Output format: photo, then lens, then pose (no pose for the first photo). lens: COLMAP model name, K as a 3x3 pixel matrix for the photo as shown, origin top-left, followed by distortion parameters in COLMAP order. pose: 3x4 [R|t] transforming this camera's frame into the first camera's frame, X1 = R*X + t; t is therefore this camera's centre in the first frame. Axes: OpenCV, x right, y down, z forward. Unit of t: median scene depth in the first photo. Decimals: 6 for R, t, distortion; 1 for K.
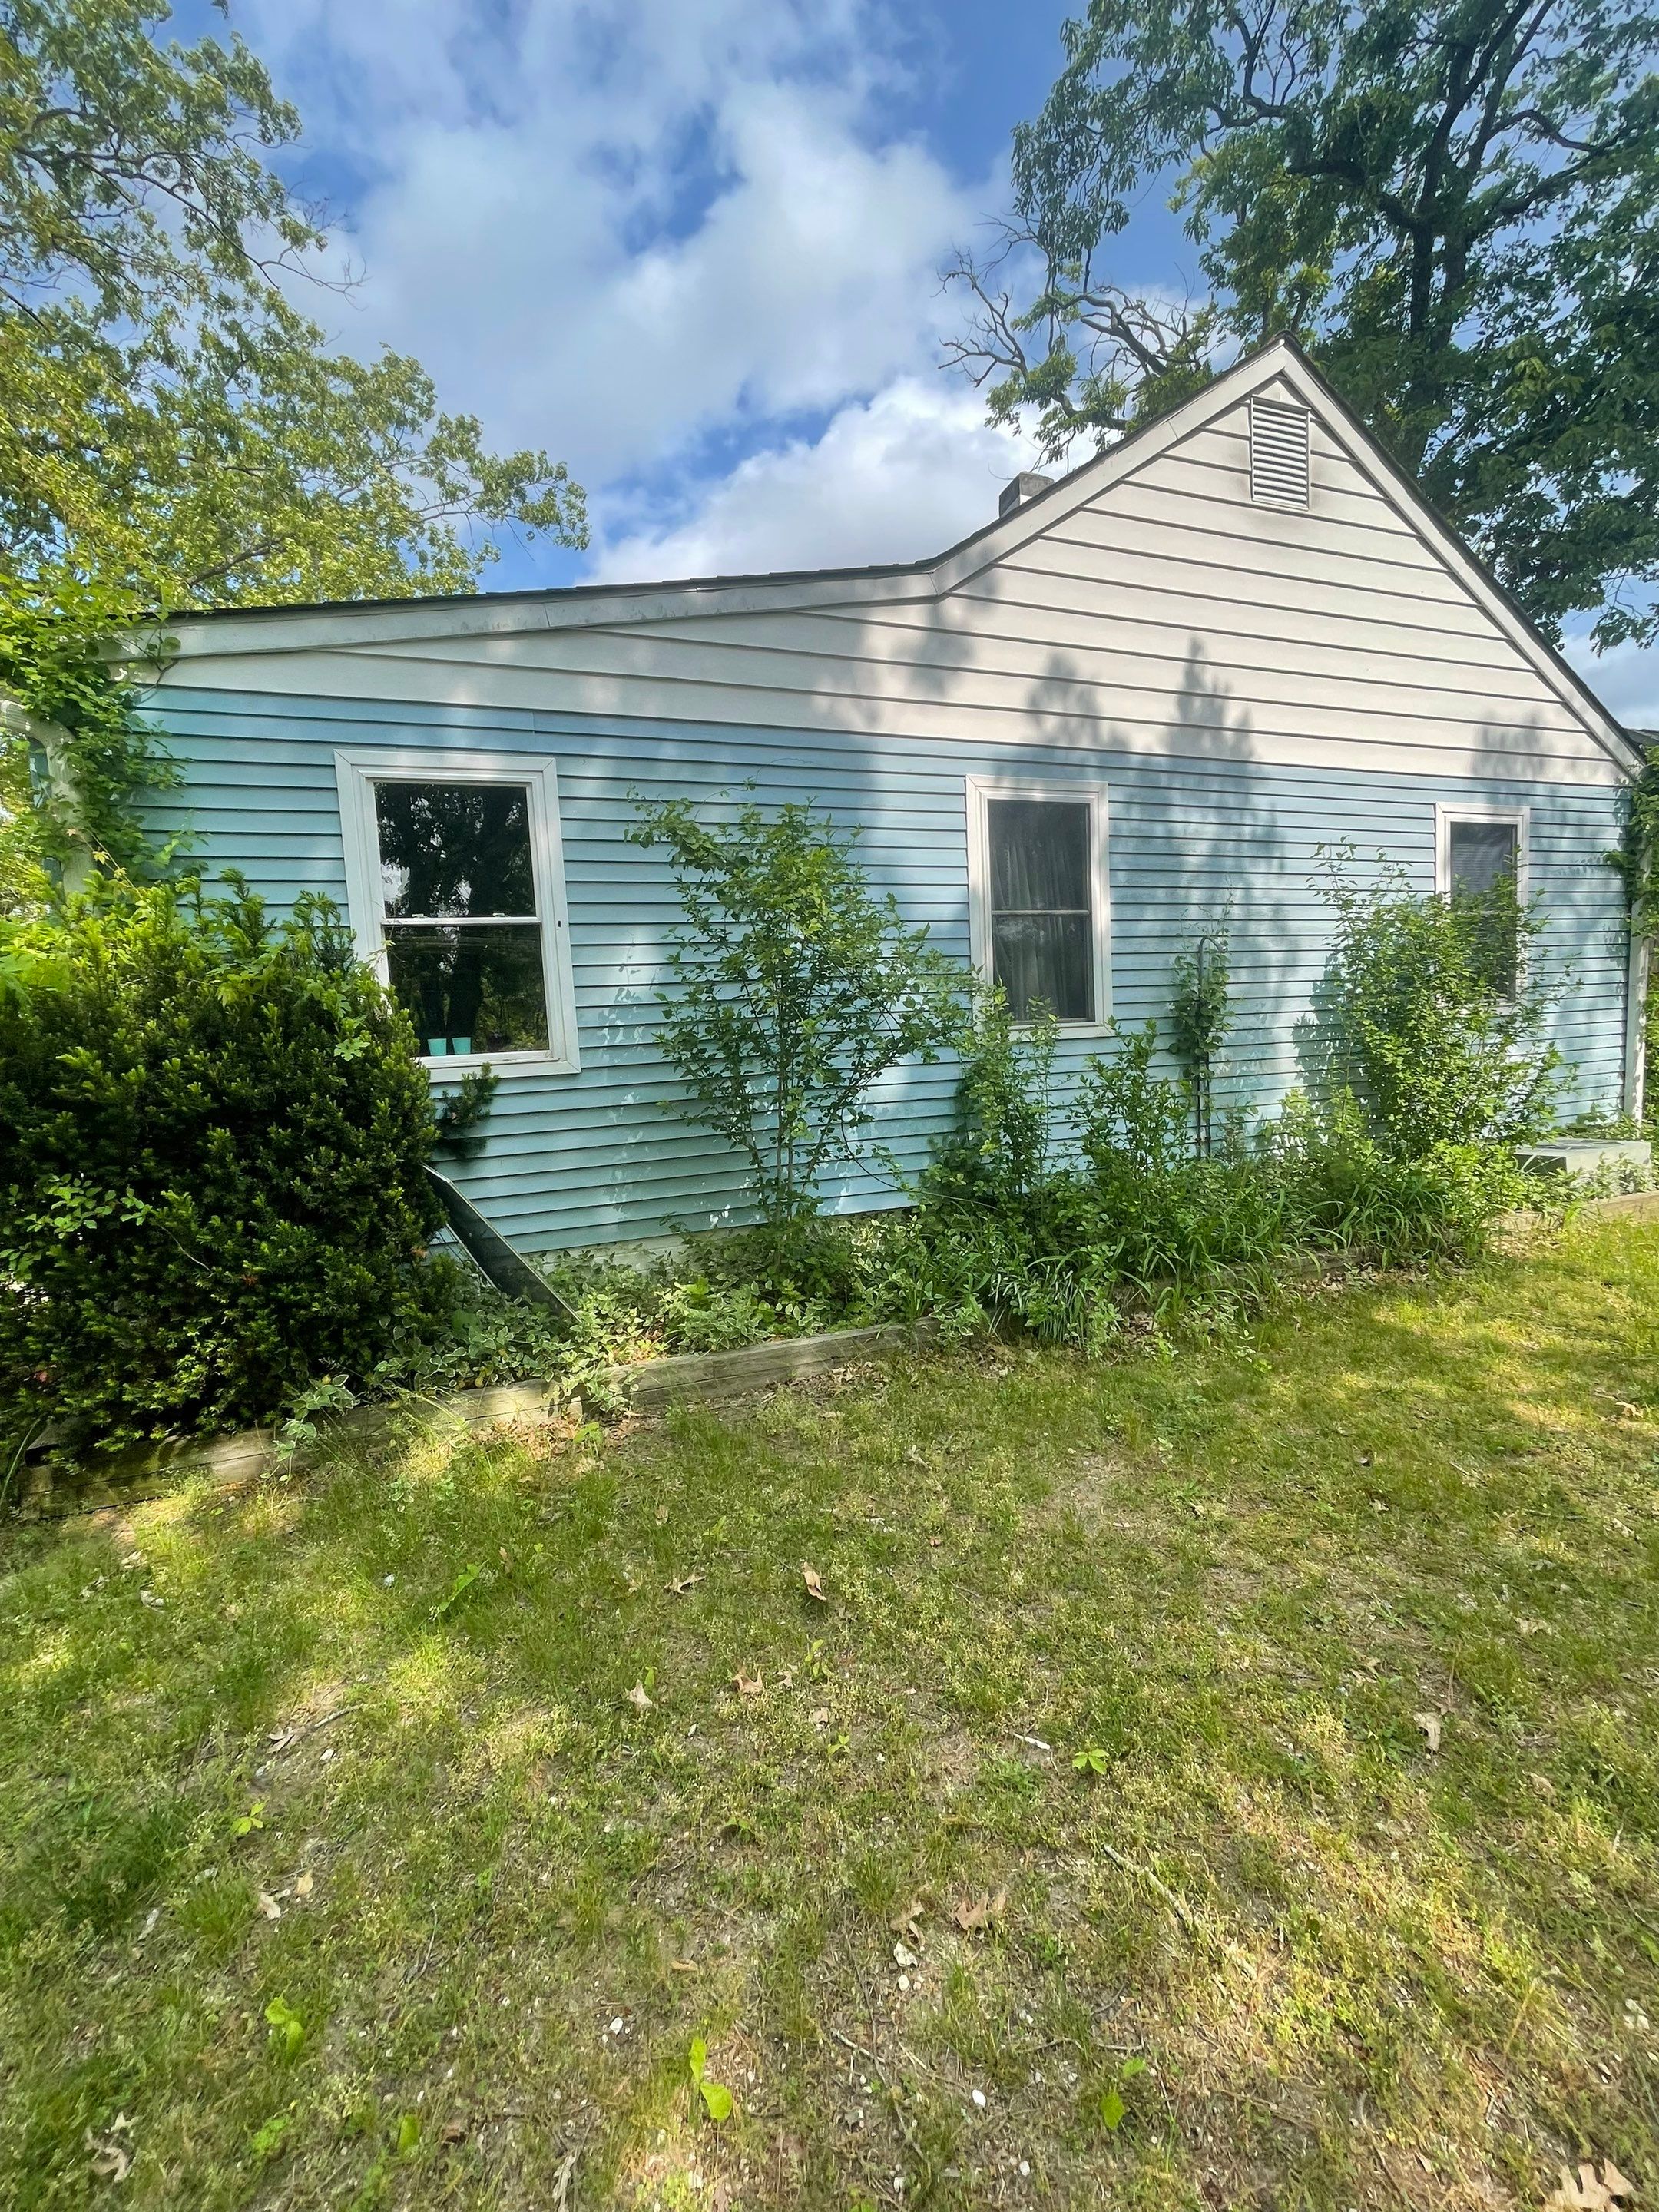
lens RADIAL K [[958.3, 0, 829.5], [0, 958.3, 1106.0], [0, 0, 1]] dist [0.001558, -0.000609]
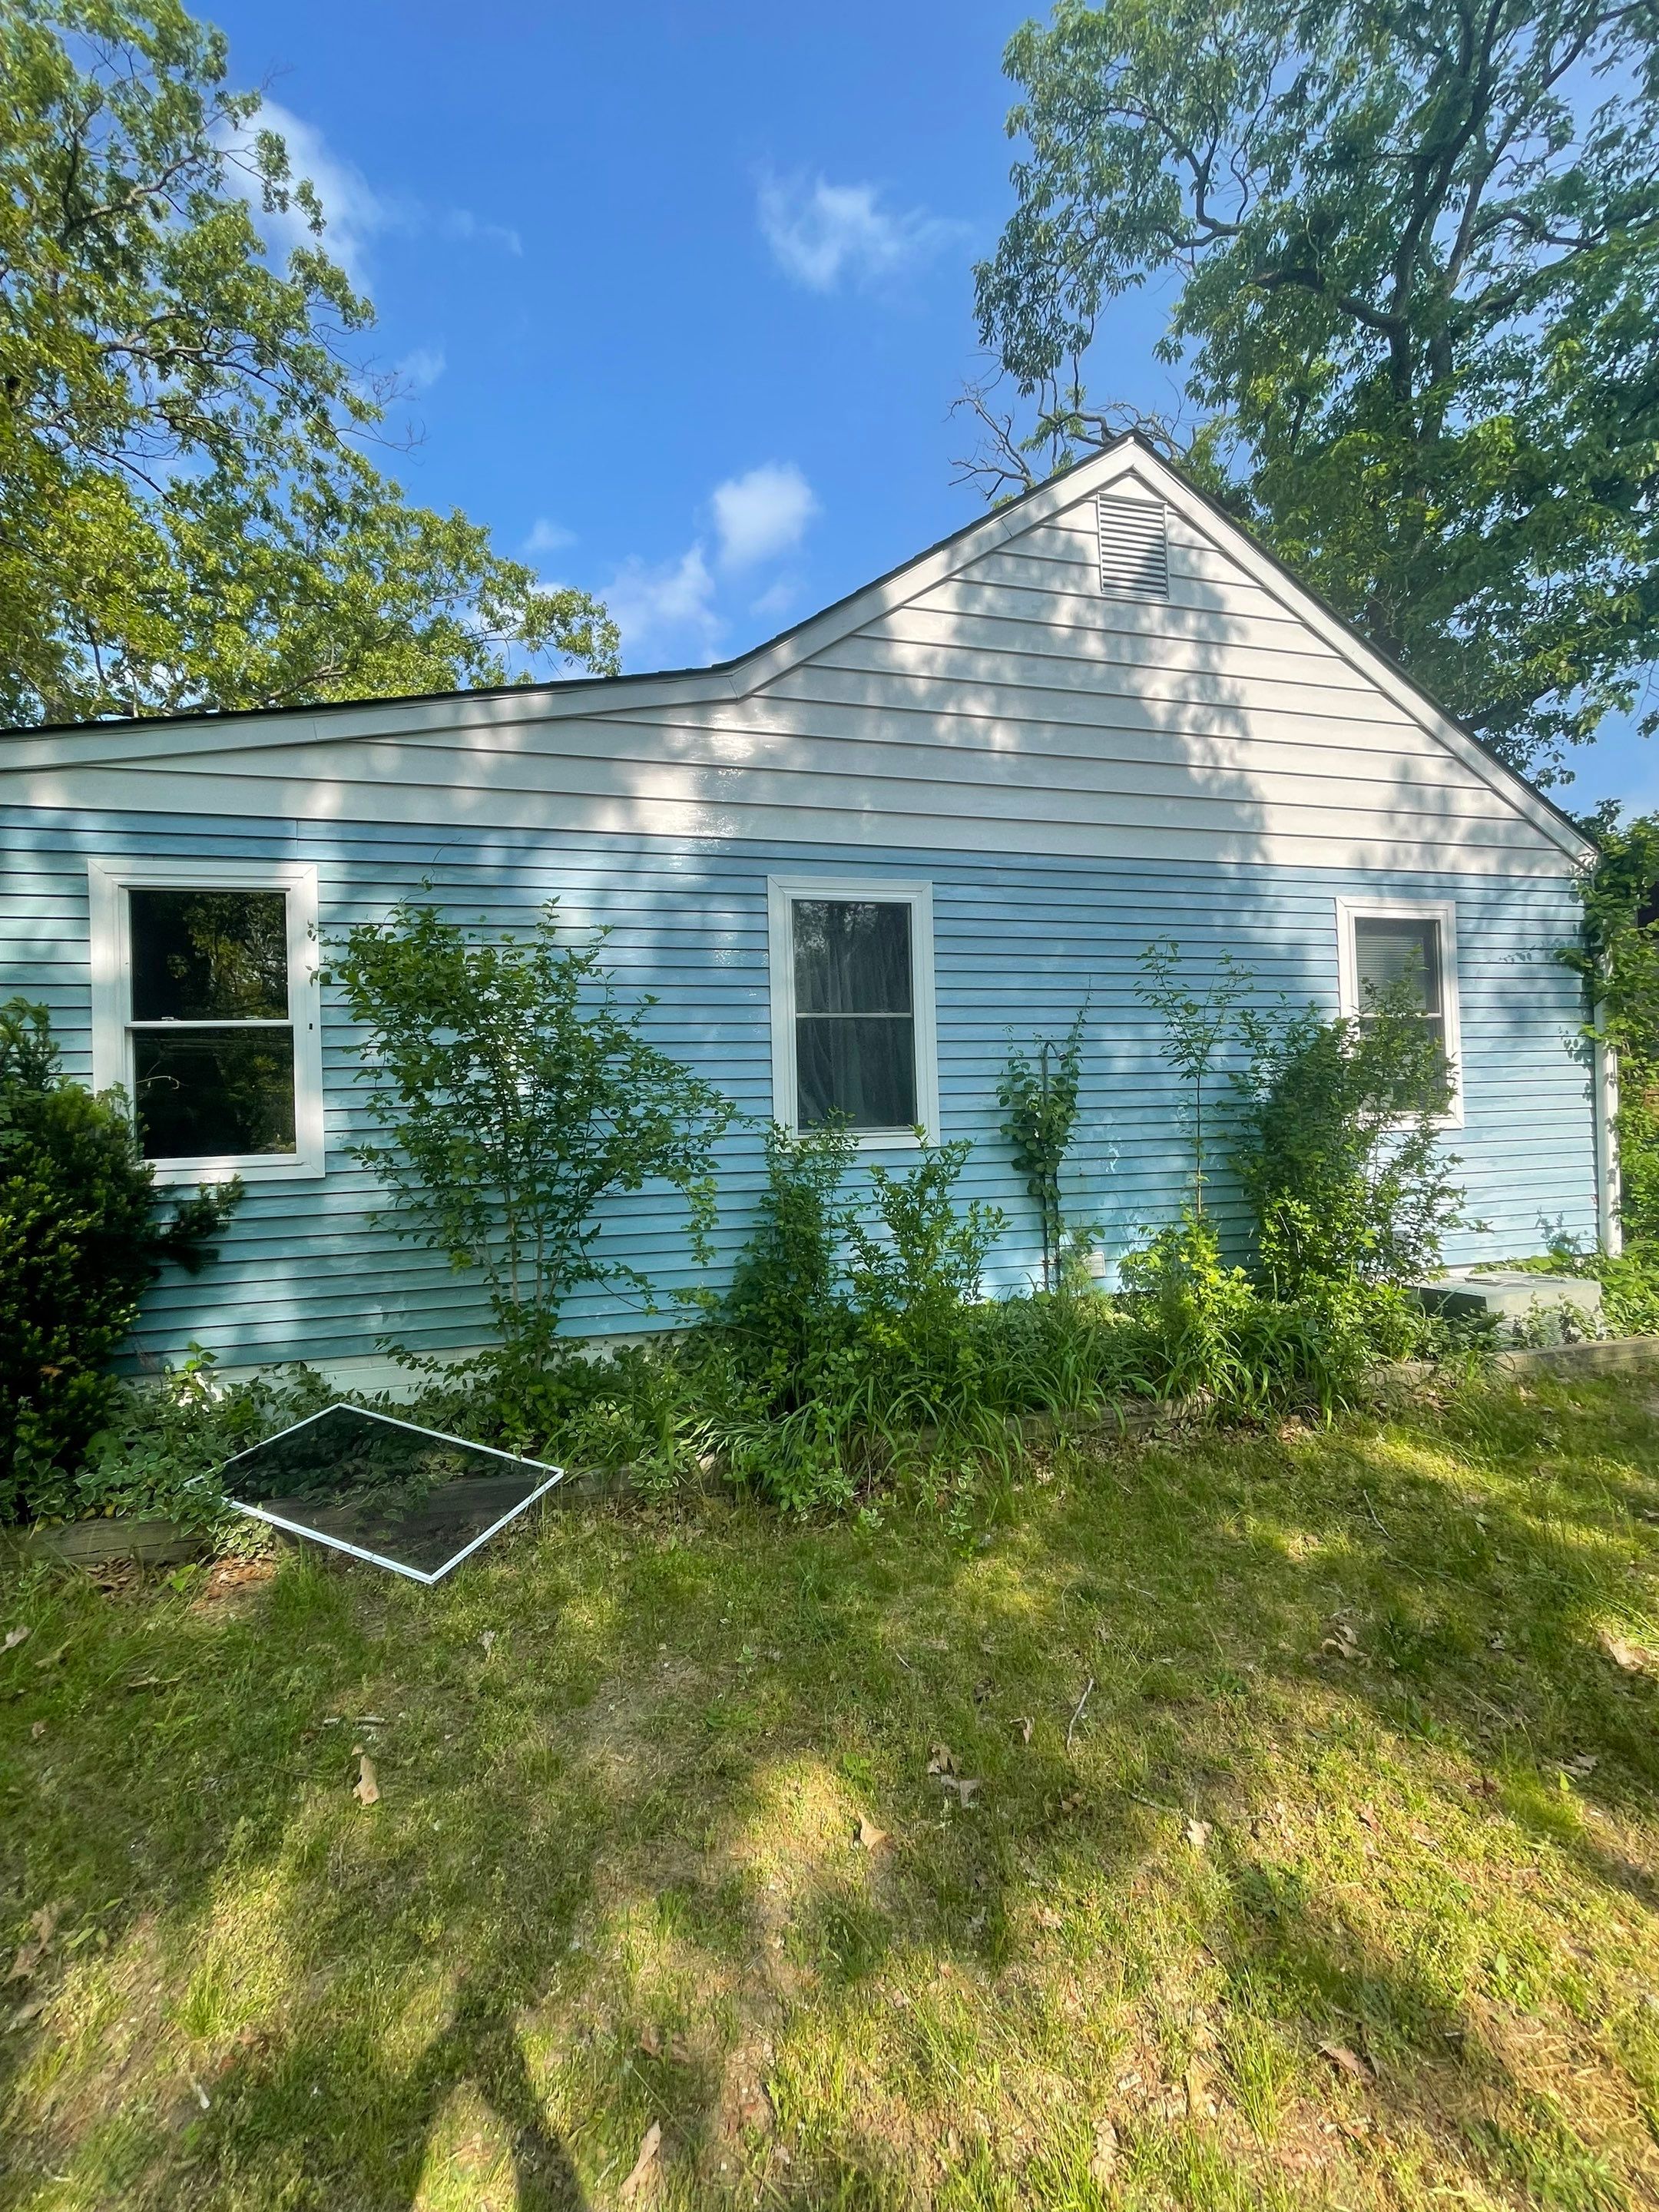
lens RADIAL K [[967.3, 0, 829.5], [0, 967.3, 1106.0], [0, 0, 1]] dist [0.027995, -0.014465]
pose [[0.995083, 0.011129, -0.098418, 0.241668], [-0.020975, 0.994808, -0.099587, -0.014379], [0.096798, 0.101162, 0.990150, 0.047608]]
